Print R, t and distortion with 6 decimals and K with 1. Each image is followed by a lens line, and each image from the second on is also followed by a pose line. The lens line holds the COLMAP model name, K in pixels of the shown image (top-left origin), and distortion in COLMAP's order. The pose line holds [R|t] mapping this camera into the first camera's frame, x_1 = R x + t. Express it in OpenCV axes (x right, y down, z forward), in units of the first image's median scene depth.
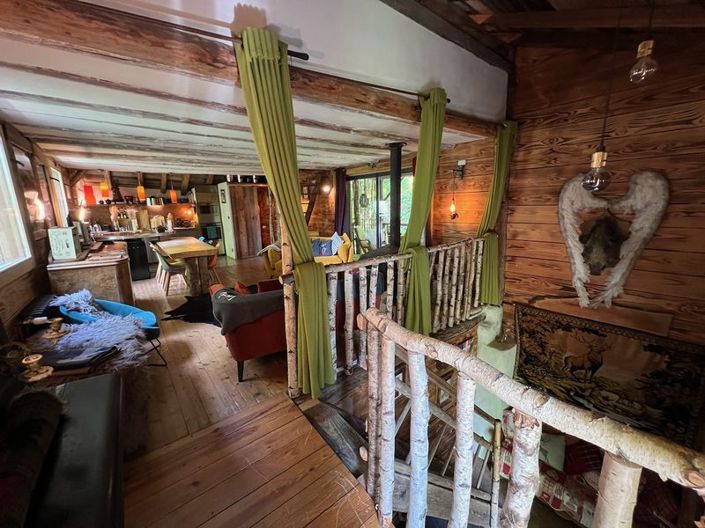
lens RADIAL K [[283.3, 0, 352.5], [0, 283.3, 264.0], [0, 0, 1]] dist [-0.000643, -0.000198]
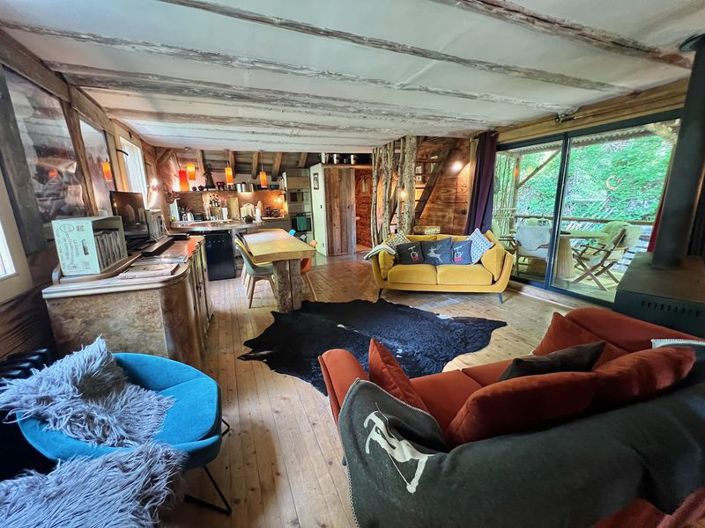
lens RADIAL K [[283.3, 0, 352.5], [0, 283.3, 264.0], [0, 0, 1]] dist [-0.000643, -0.000198]
pose [[0.965939, 0.058084, -0.252169, -0.141918], [-0.050246, 0.998036, 0.037414, -0.033750], [0.253846, -0.023469, 0.966960, 0.234007]]
